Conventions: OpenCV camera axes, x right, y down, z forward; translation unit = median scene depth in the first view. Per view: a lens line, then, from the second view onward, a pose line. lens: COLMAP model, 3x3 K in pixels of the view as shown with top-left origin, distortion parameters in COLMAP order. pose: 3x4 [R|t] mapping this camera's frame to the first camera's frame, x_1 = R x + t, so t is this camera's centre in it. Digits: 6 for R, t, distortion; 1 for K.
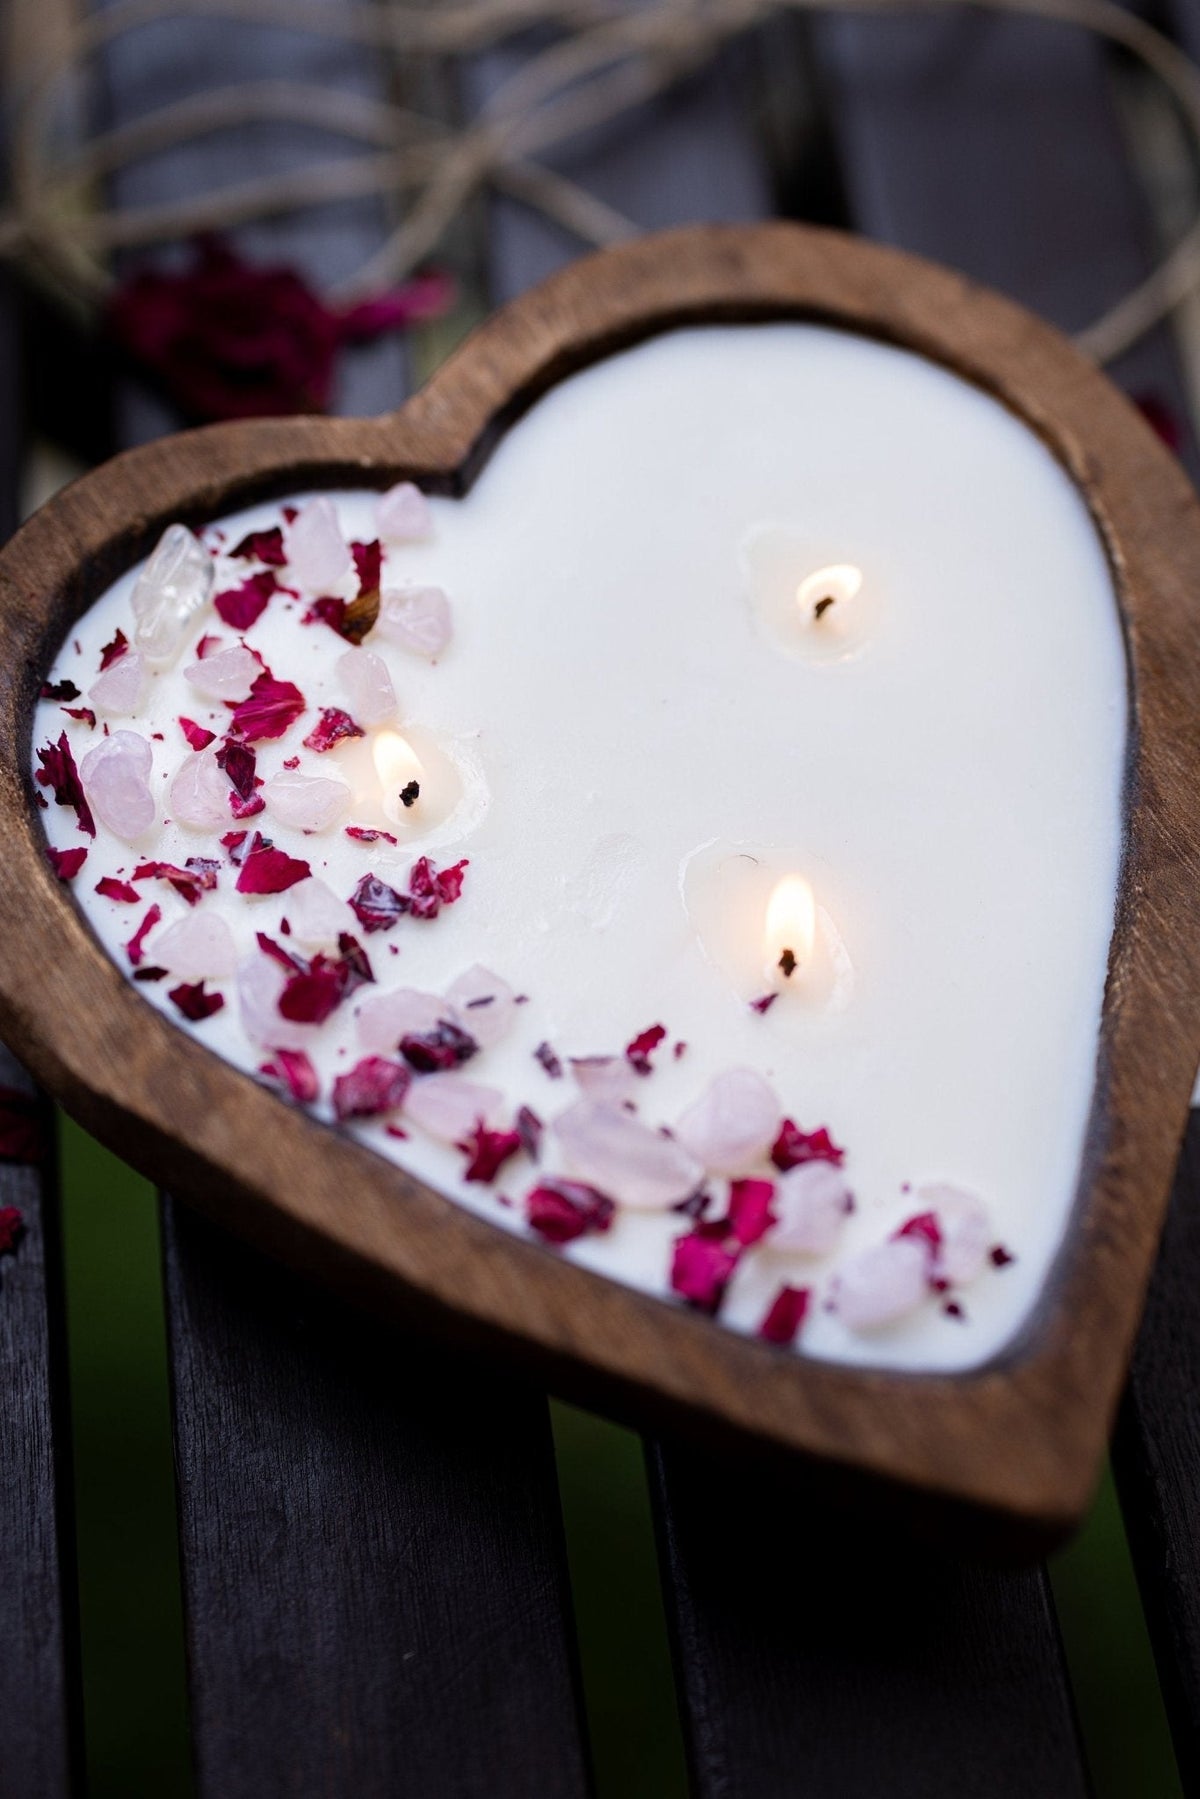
lens RADIAL K [[2953.1, 0, 600.0], [0, 2953.1, 899.5], [0, 0, 1]] dist [0.045528, 0.226411]
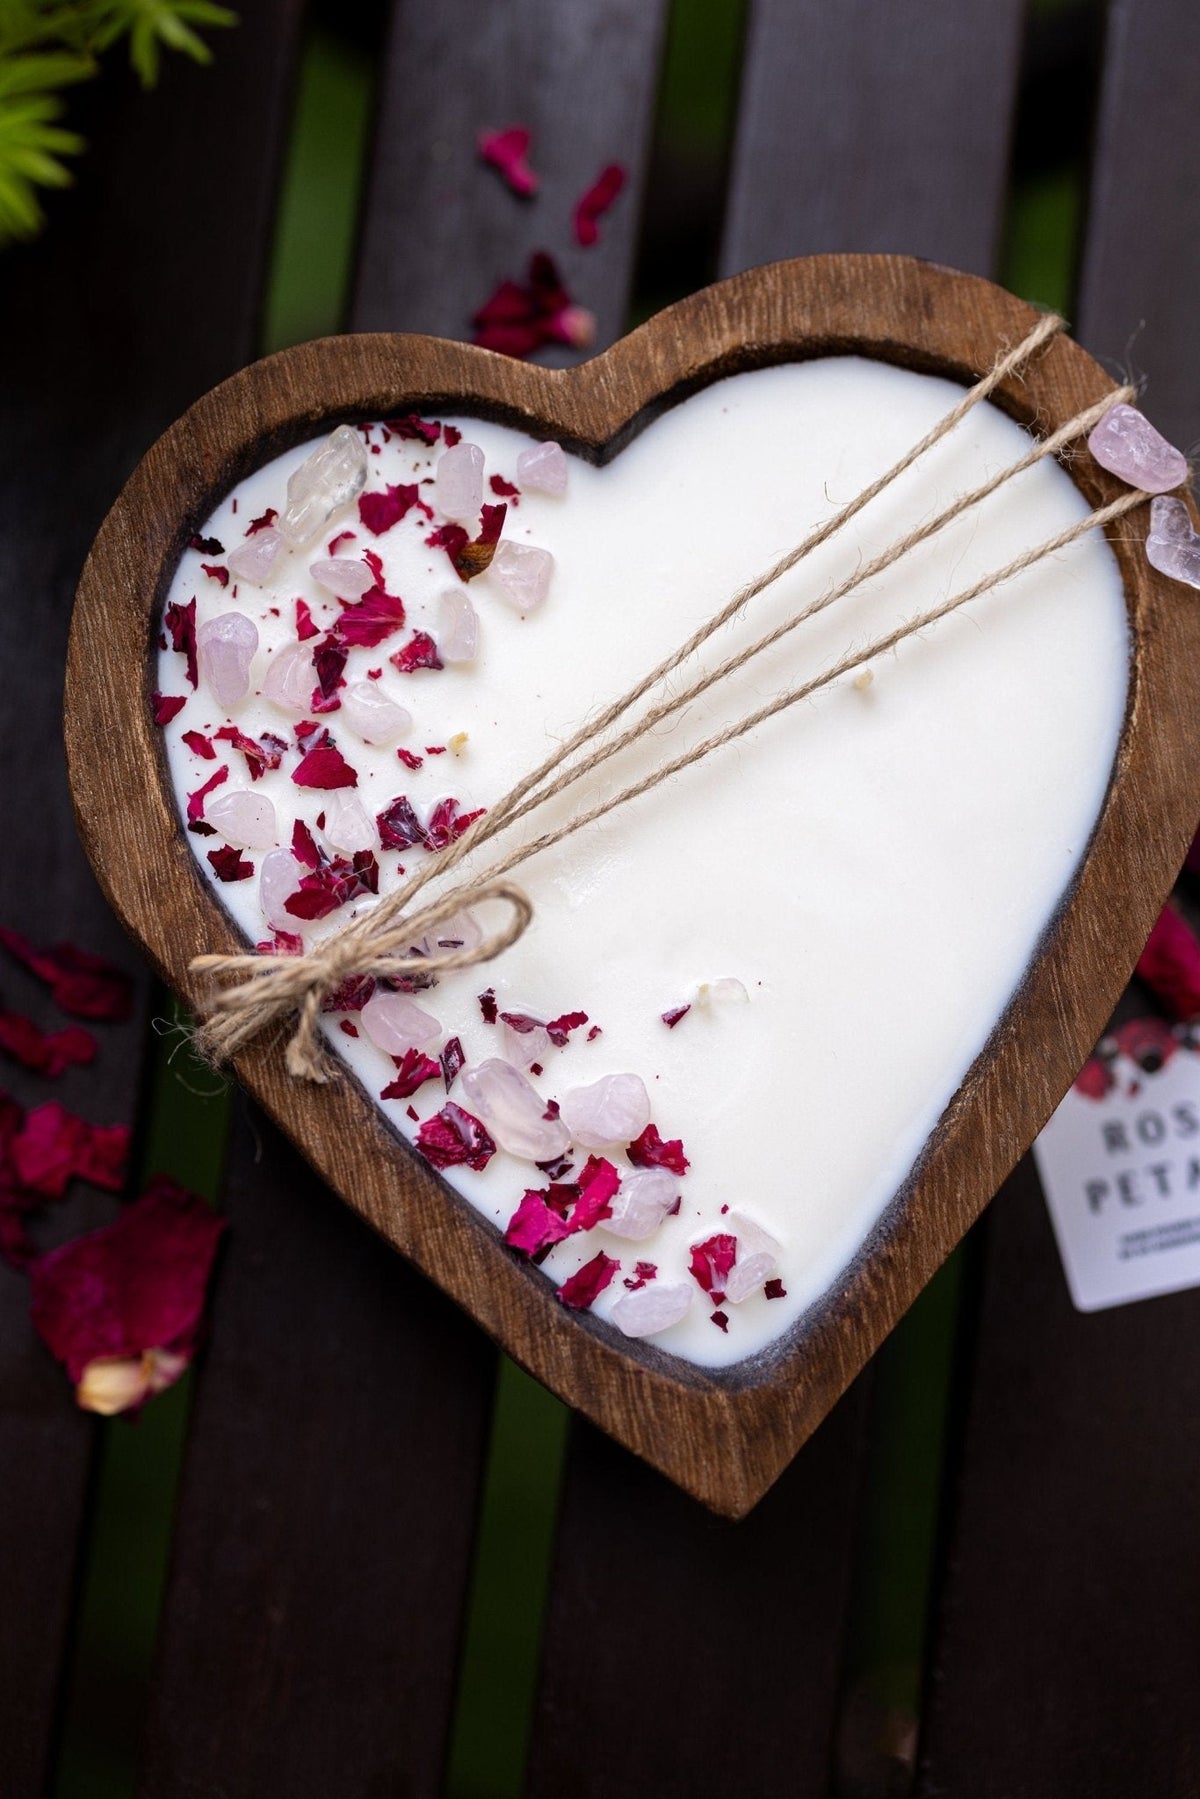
lens RADIAL K [[2953.1, 0, 600.0], [0, 2953.1, 899.5], [0, 0, 1]] dist [0.045528, 0.226411]
pose [[0.938922, 0.340534, -0.049619, 0.068738], [-0.297536, 0.875761, 0.380152, -0.446257], [0.172909, -0.342170, 0.923592, -0.095405]]
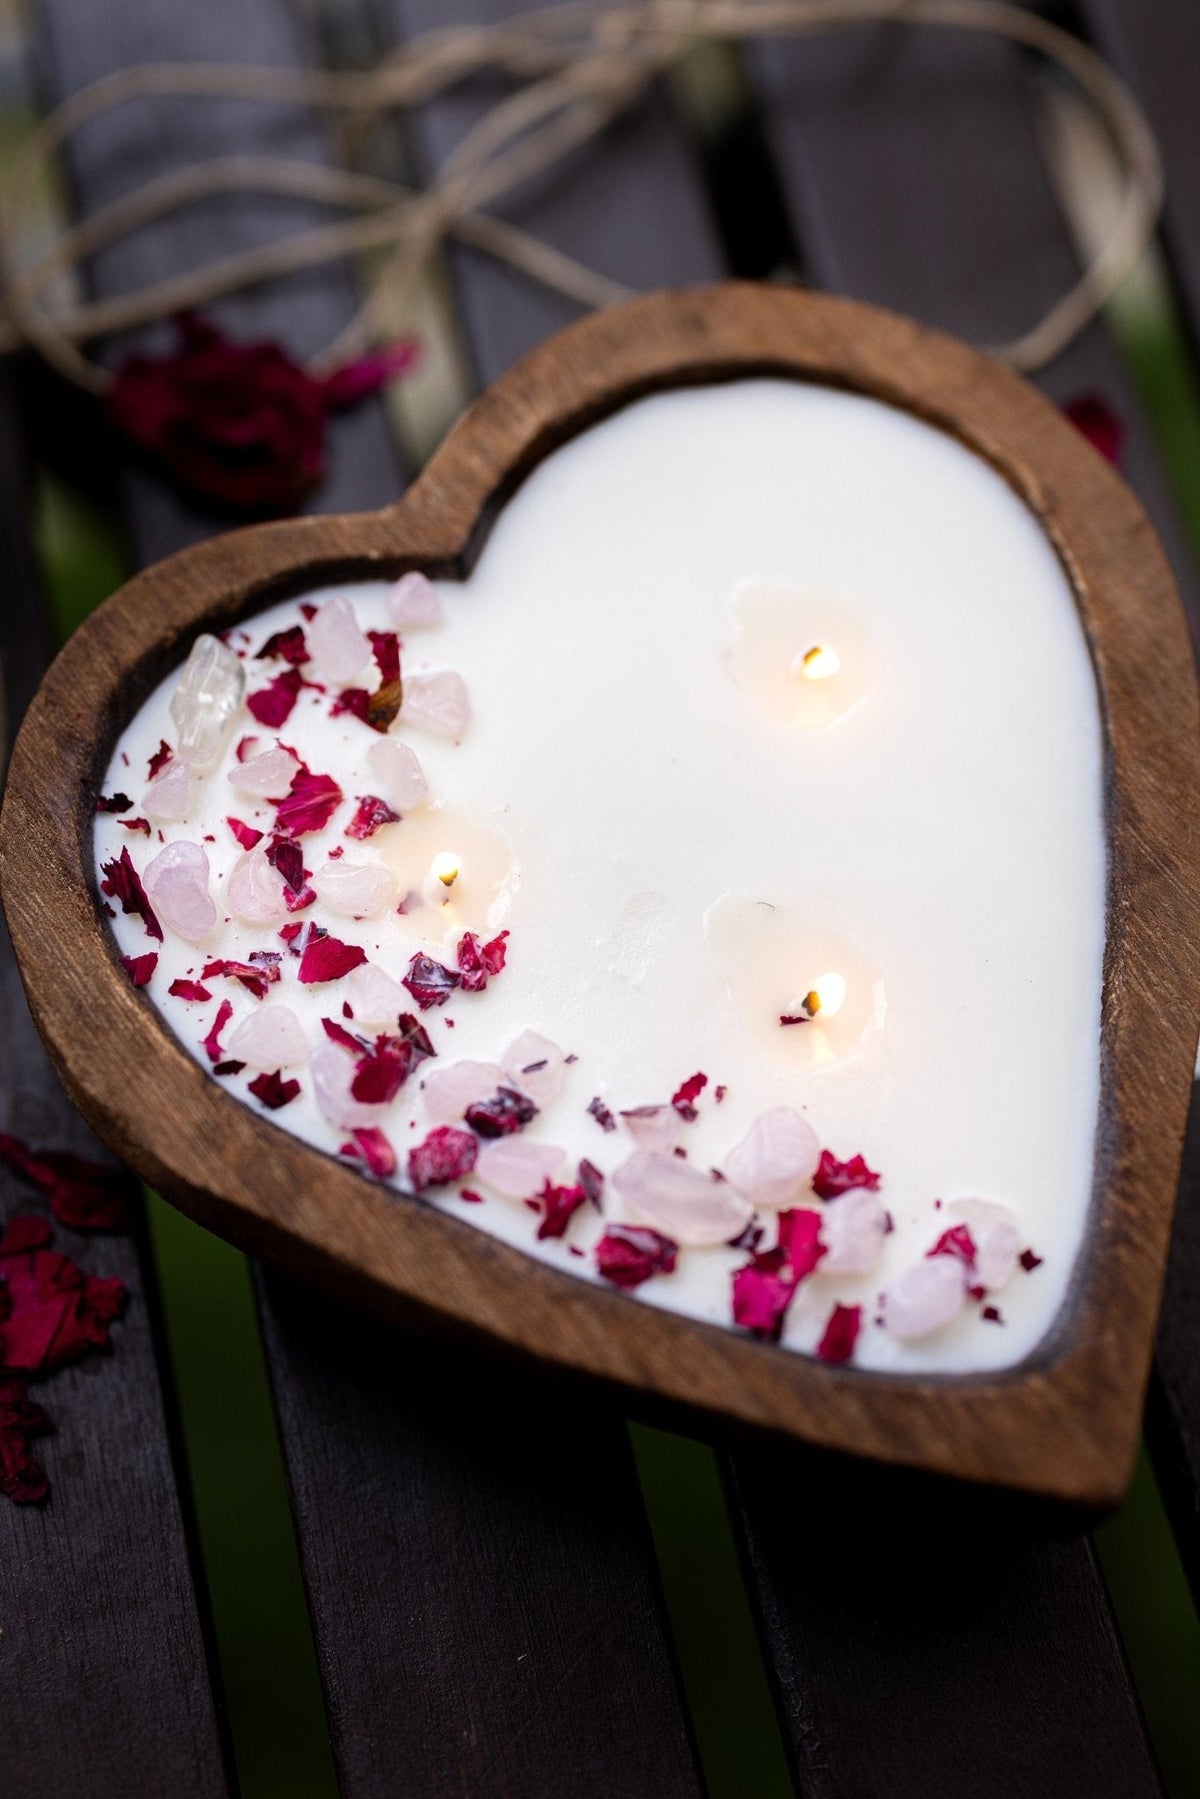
lens RADIAL K [[2953.1, 0, 600.0], [0, 2953.1, 899.5], [0, 0, 1]] dist [0.045528, 0.226411]
pose [[0.995913, -0.088546, 0.017817, -0.029627], [0.087093, 0.993716, 0.070303, -0.098330], [-0.023930, -0.068464, 0.997367, -0.079990]]
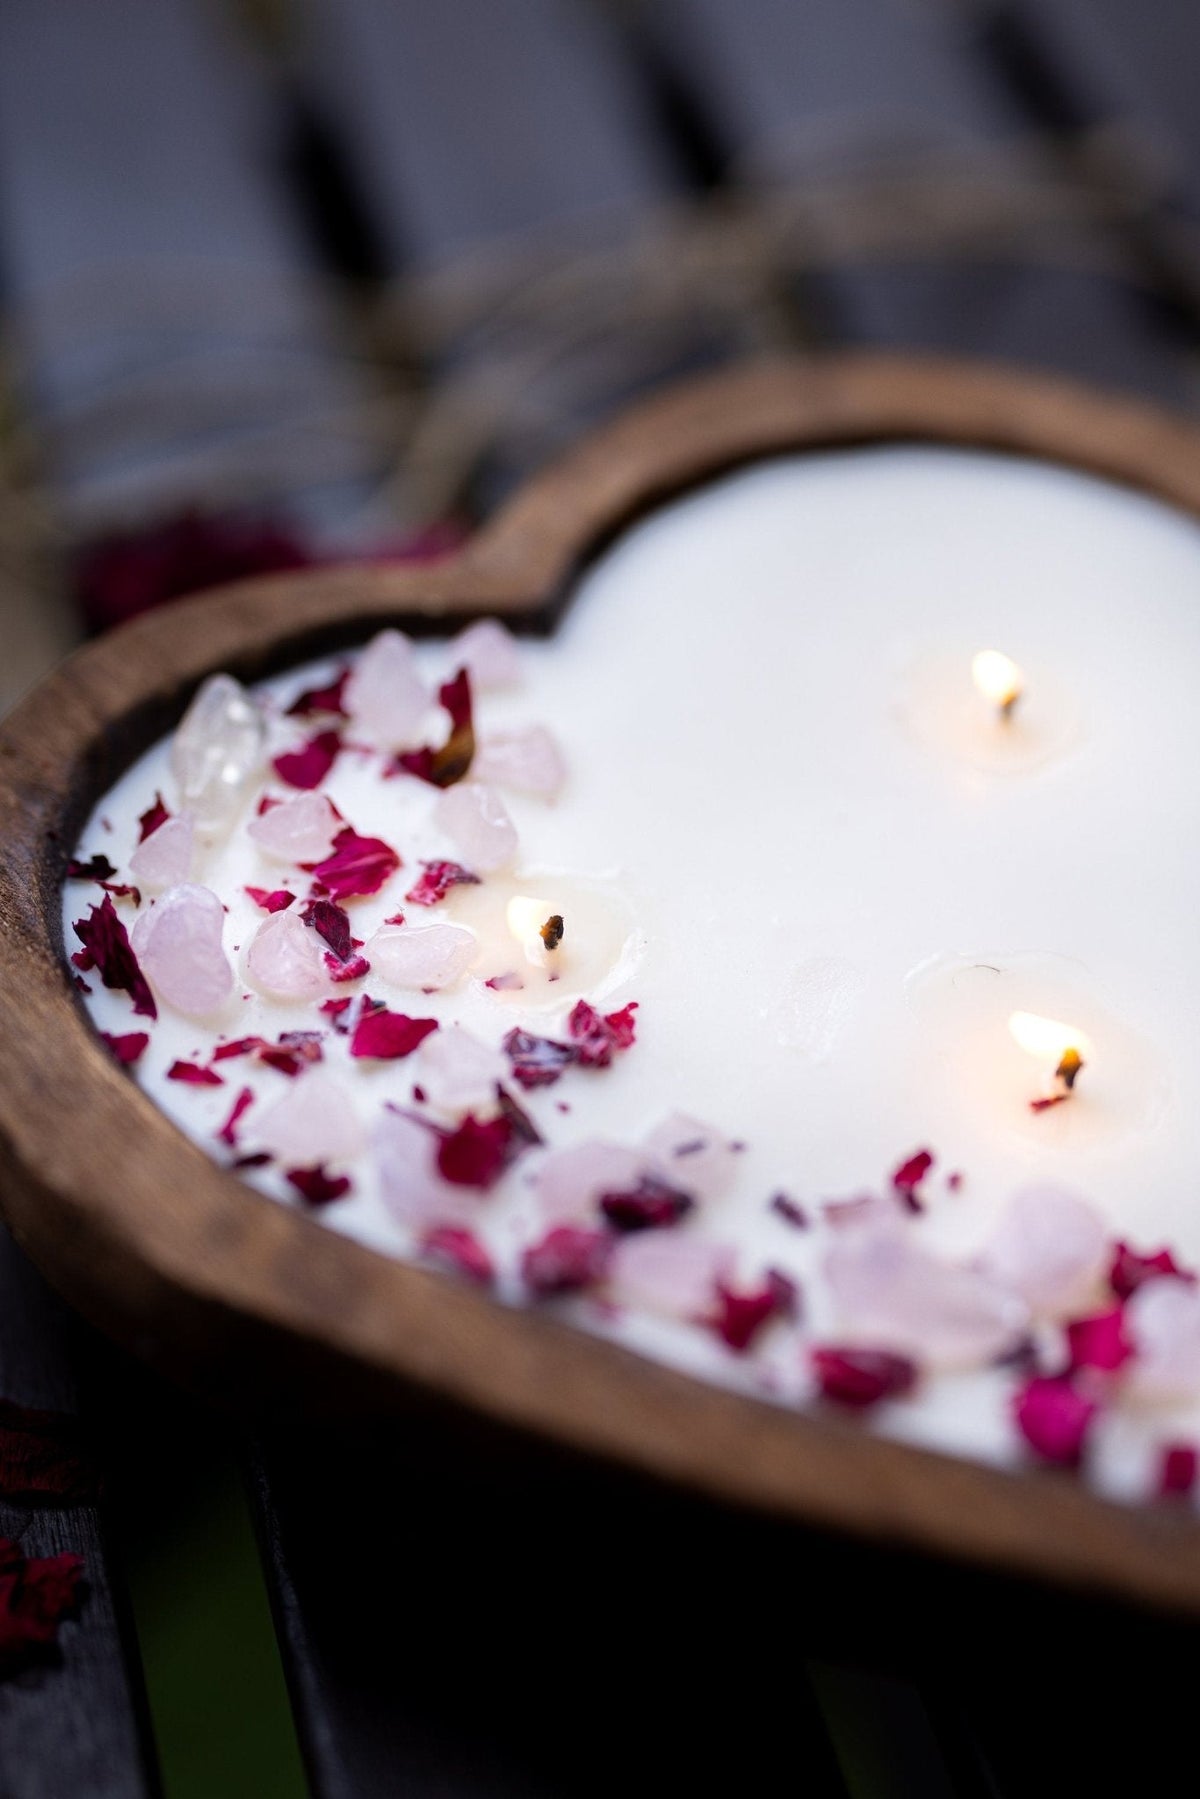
lens RADIAL K [[3007.1, 0, 600.0], [0, 3007.1, 899.5], [0, 0, 1]] dist [0.059790, 0.131050]
pose [[0.991428, -0.098130, 0.086260, -0.120857], [0.119393, 0.948590, -0.293125, 0.193783], [-0.053061, 0.300911, 0.952175, 0.234947]]
